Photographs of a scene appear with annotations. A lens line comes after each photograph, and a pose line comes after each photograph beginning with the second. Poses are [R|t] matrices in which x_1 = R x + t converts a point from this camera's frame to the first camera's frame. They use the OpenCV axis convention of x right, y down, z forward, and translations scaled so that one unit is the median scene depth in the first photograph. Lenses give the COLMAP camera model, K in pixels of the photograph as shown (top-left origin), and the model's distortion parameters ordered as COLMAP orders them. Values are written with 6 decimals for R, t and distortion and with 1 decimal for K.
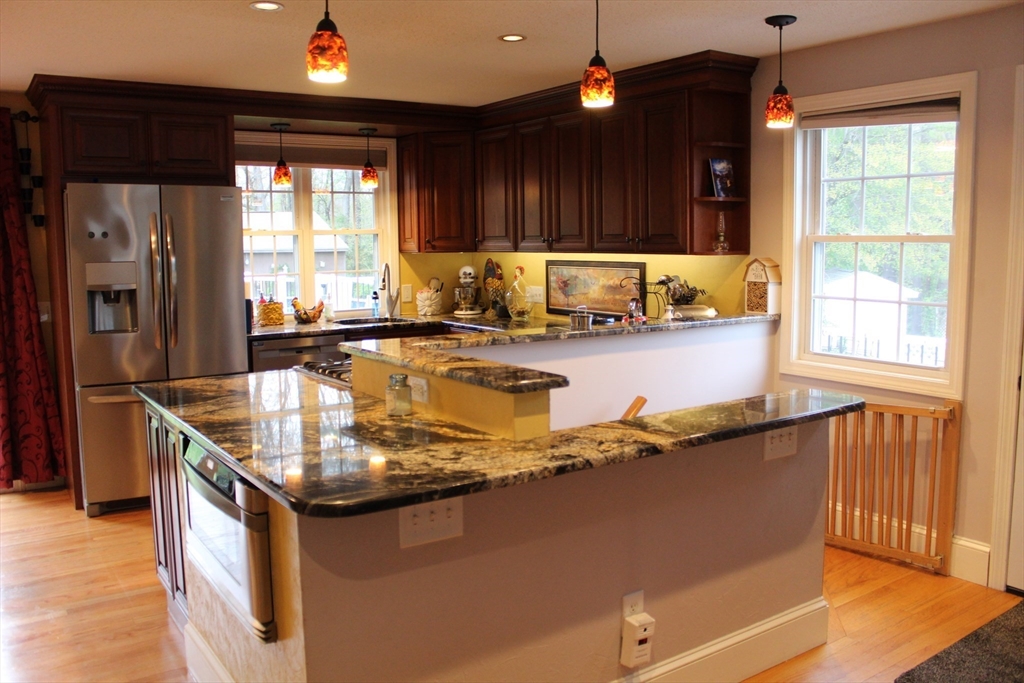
lens RADIAL K [[852.6, 0, 512.0], [0, 852.6, 341.5], [0, 0, 1]] dist [-0.173583, 0.144643]
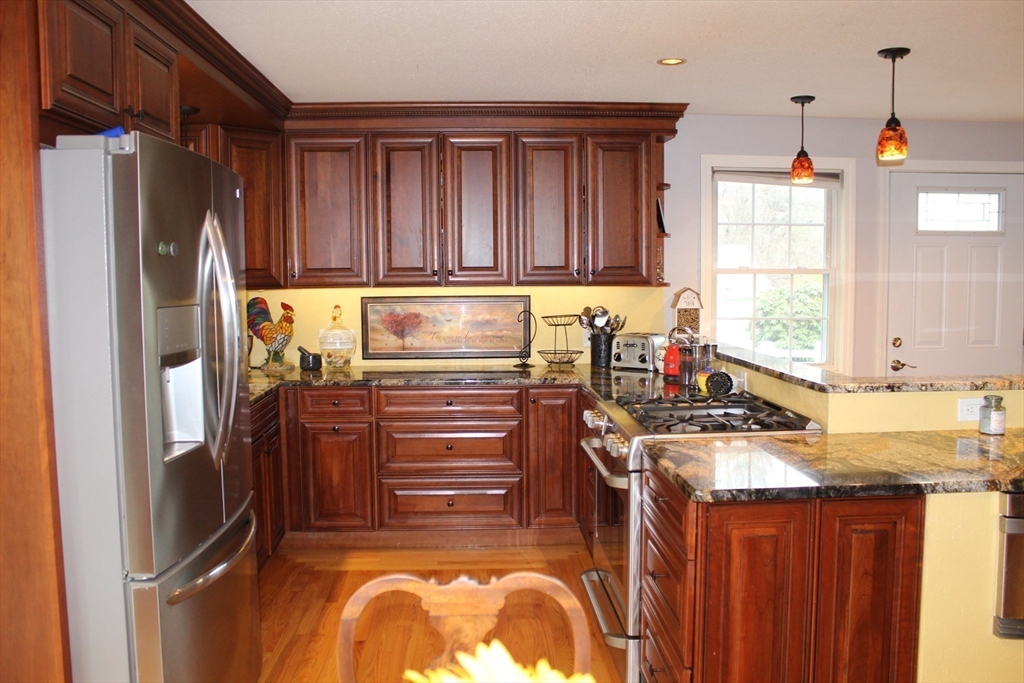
lens RADIAL K [[852.6, 0, 512.0], [0, 852.6, 341.5], [0, 0, 1]] dist [-0.173583, 0.144643]
pose [[0.534635, -0.055737, 0.843243, -0.796769], [0.099306, 0.995053, 0.002810, -0.051614], [-0.839228, 0.082237, 0.537525, 0.565698]]
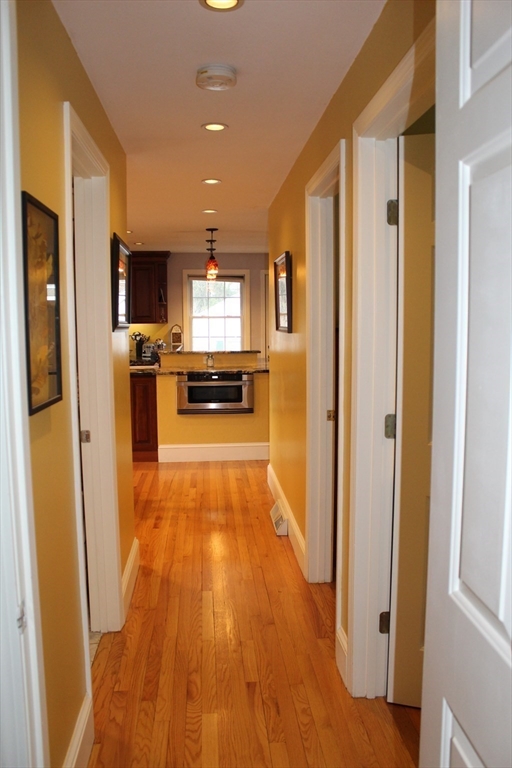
lens RADIAL K [[639.4, 0, 256.0], [0, 639.4, 384.0], [0, 0, 1]] dist [-0.173583, 0.144643]
pose [[0.495764, -0.080795, 0.864691, -1.407919], [0.101894, 0.994198, 0.034476, 0.052575], [-0.862459, 0.071015, 0.501120, -0.289159]]
